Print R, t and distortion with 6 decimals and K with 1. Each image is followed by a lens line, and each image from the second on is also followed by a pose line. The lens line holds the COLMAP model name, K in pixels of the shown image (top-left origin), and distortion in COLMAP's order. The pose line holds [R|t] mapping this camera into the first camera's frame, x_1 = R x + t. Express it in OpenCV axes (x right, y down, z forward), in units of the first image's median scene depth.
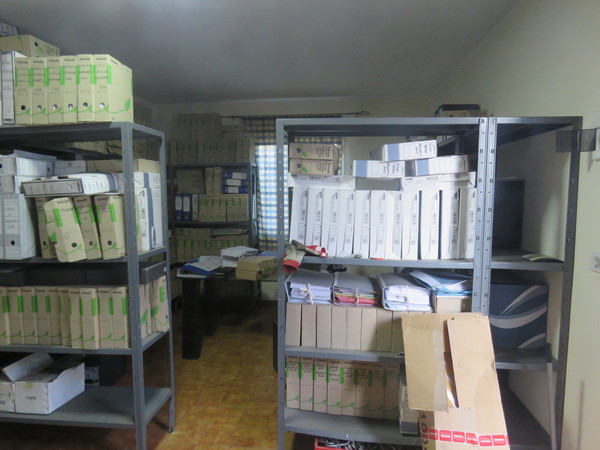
lens RADIAL K [[384.5, 0, 302.1], [0, 384.5, 222.9], [0, 0, 1]] dist [-0.013423, -0.002646]
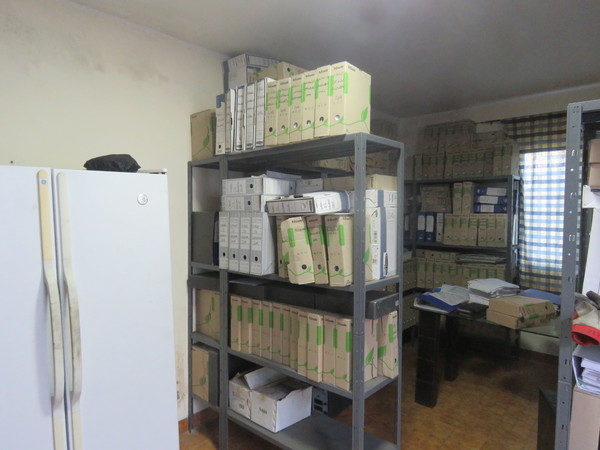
lens RADIAL K [[385.9, 0, 300.0], [0, 385.9, 225.0], [0, 0, 1]] dist [-0.002251, 0.000476]
pose [[0.811063, 0.033244, -0.584014, -0.027088], [-0.055239, 0.998275, -0.019890, -0.015863], [0.582345, 0.048393, 0.811500, 0.123526]]
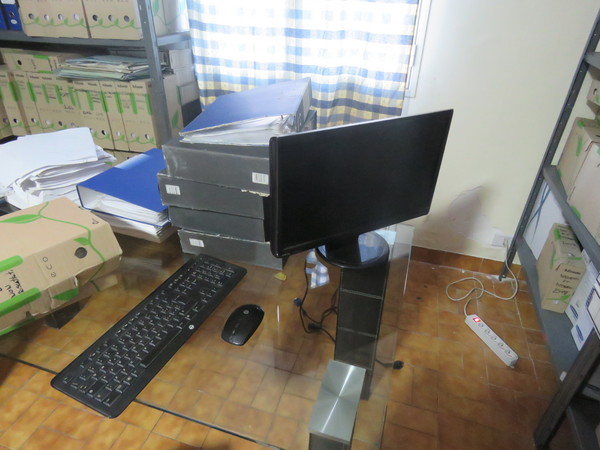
lens RADIAL K [[401.9, 0, 301.5], [0, 401.9, 226.2], [0, 0, 1]] dist [0.005362, -0.001851]
pose [[0.982227, 0.112648, -0.150138, 0.108881], [-0.033279, 0.891730, 0.451343, -0.032376], [0.184725, -0.438325, 0.879629, 0.846632]]
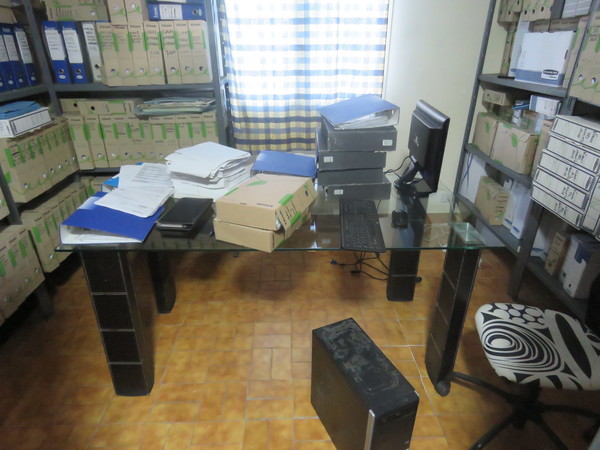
lens RADIAL K [[385.9, 0, 300.0], [0, 385.9, 225.0], [0, 0, 1]] dist [-0.002251, 0.000476]
pose [[0.990757, -0.064505, 0.119327, -0.134583], [0.016086, 0.929358, 0.368830, -0.021021], [-0.134689, -0.363501, 0.921806, 0.629395]]
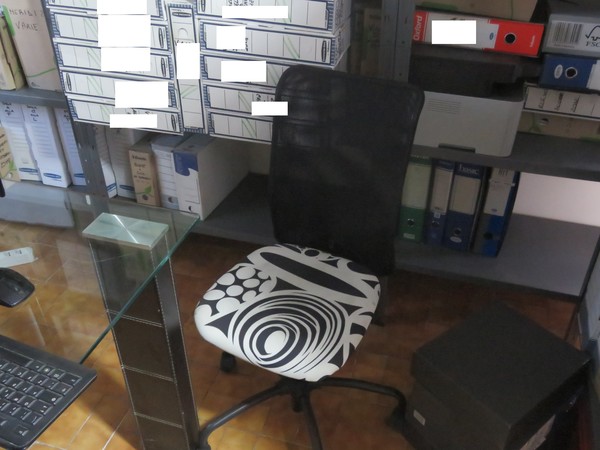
lens RADIAL K [[592.6, 0, 302.9], [0, 592.6, 213.3], [0, 0, 1]] dist [0.015522, 0.004467]
pose [[0.189339, -0.549081, 0.814040, -0.160138], [0.090871, 0.835276, 0.542270, -0.041054], [-0.977698, -0.028701, 0.208046, 0.825629]]
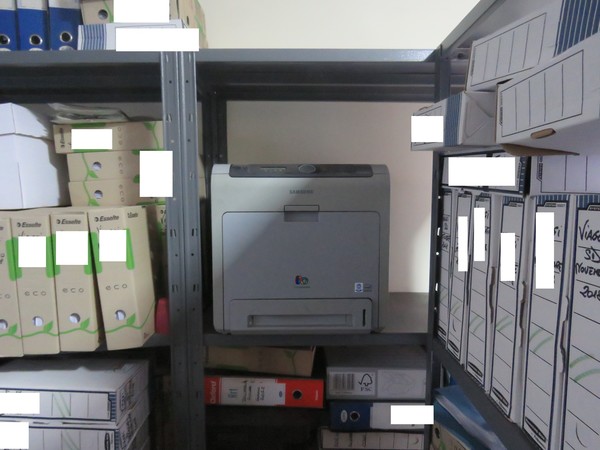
lens RADIAL K [[377.6, 0, 297.1], [0, 377.6, 220.2], [0, 0, 1]] dist [-0.011832, -0.001594]
pose [[-0.104422, -0.079141, 0.991379, 0.008895], [0.092288, 0.991757, 0.088891, -0.065061], [-0.990242, 0.100775, -0.096257, 0.785364]]
